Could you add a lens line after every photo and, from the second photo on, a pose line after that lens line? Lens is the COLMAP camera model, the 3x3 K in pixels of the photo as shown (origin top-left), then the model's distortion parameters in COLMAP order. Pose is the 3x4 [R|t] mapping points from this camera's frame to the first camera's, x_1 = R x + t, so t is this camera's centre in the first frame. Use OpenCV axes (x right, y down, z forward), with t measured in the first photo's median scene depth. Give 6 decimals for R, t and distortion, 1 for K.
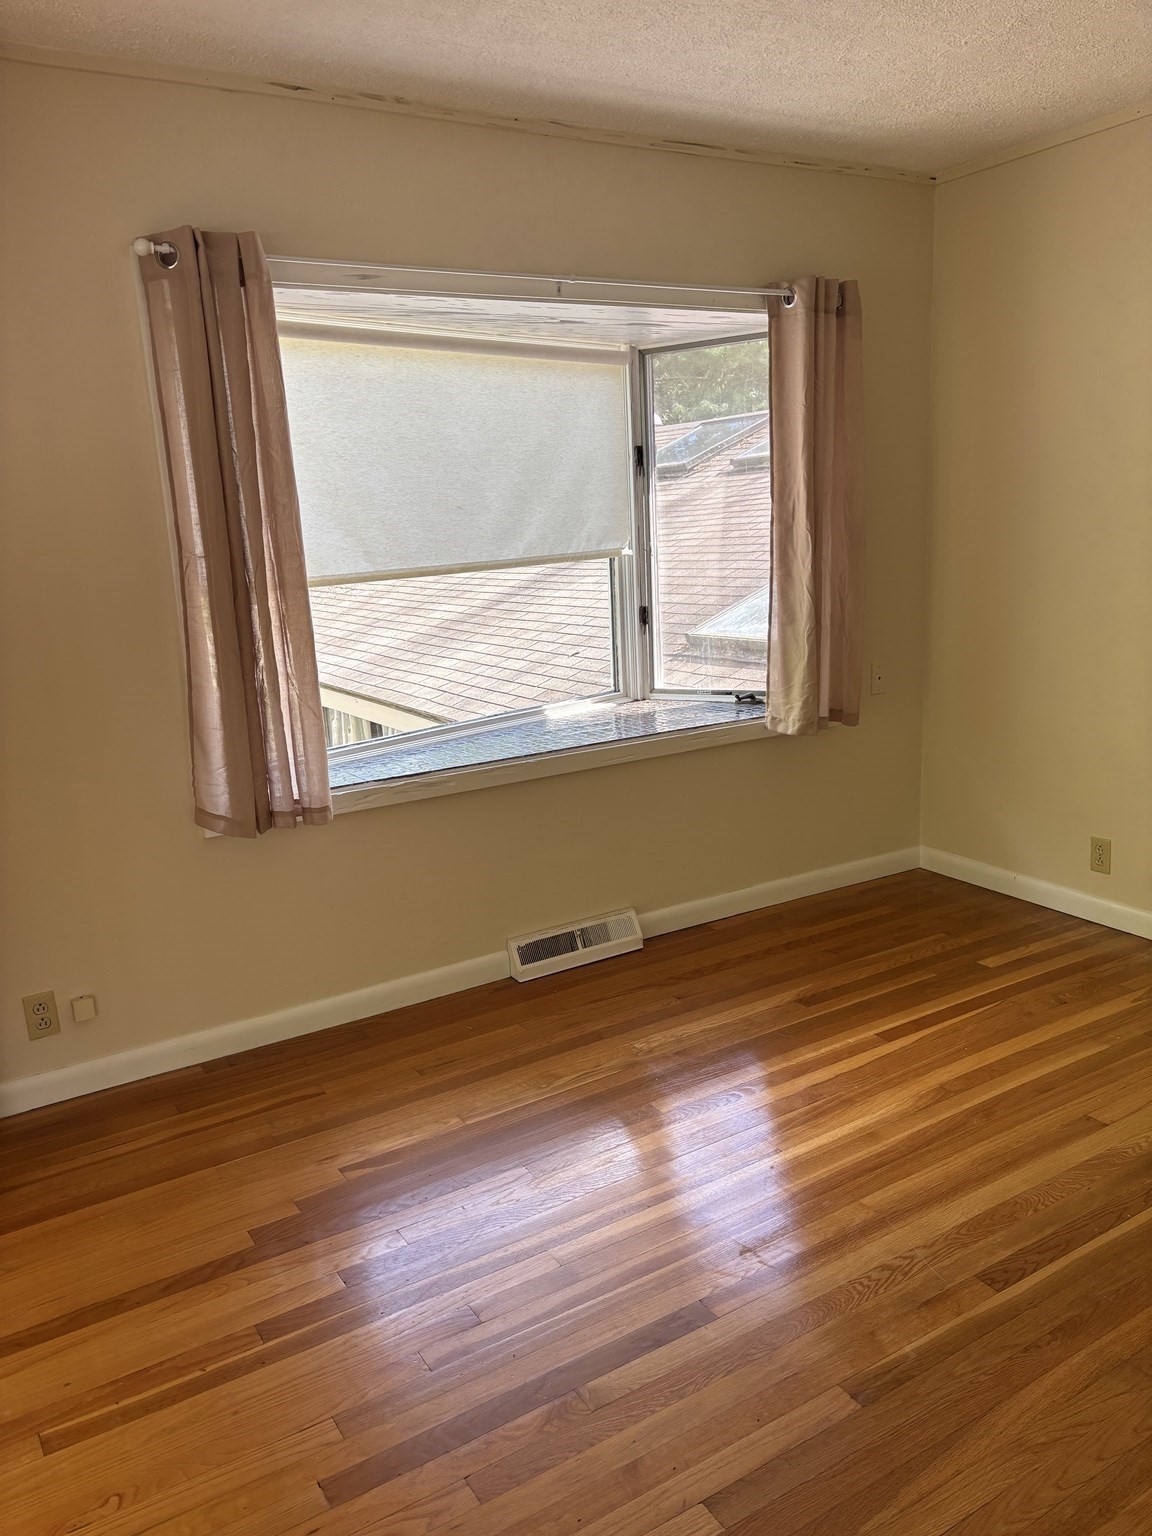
lens RADIAL K [[1142.2, 0, 573.5], [0, 1142.2, 776.2], [0, 0, 1]] dist [0.045918, -0.064504]
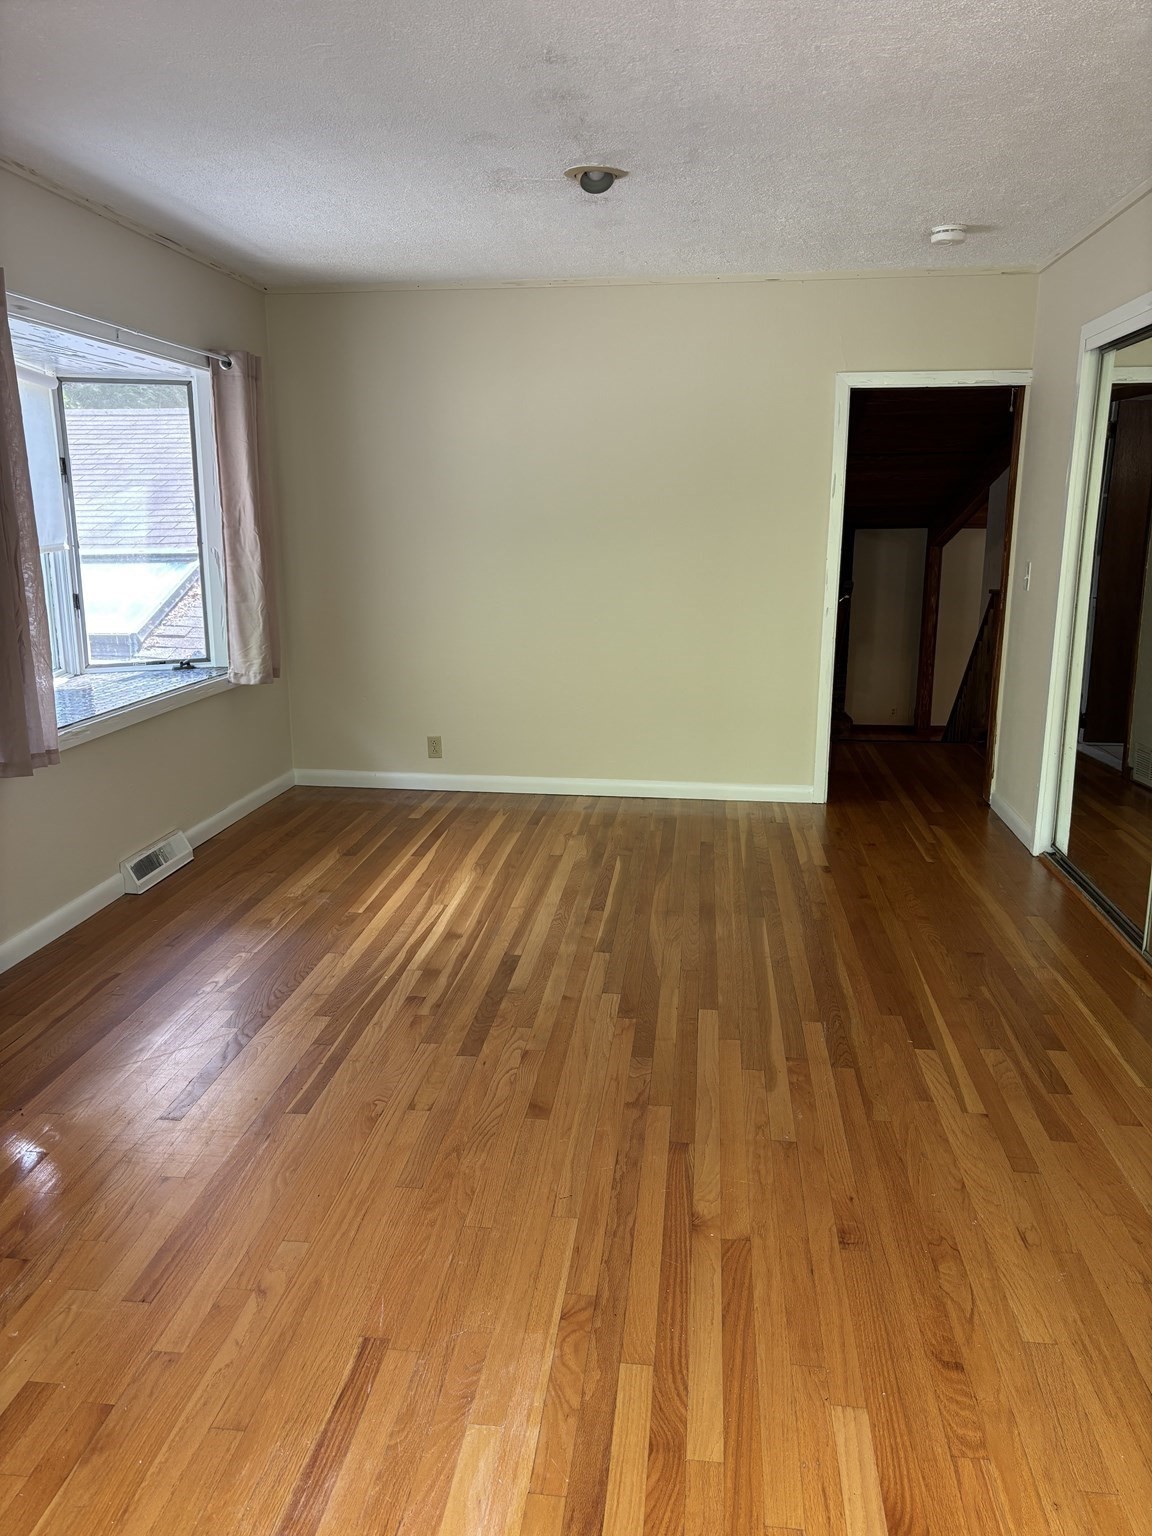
lens RADIAL K [[1160.5, 0, 577.4], [0, 1160.5, 760.9], [0, 0, 1]] dist [0.029481, -0.011318]
pose [[0.605668, -0.117566, 0.786985, -0.711367], [0.149277, 0.988253, 0.032749, 0.068890], [-0.781590, 0.097644, 0.616103, -0.135856]]
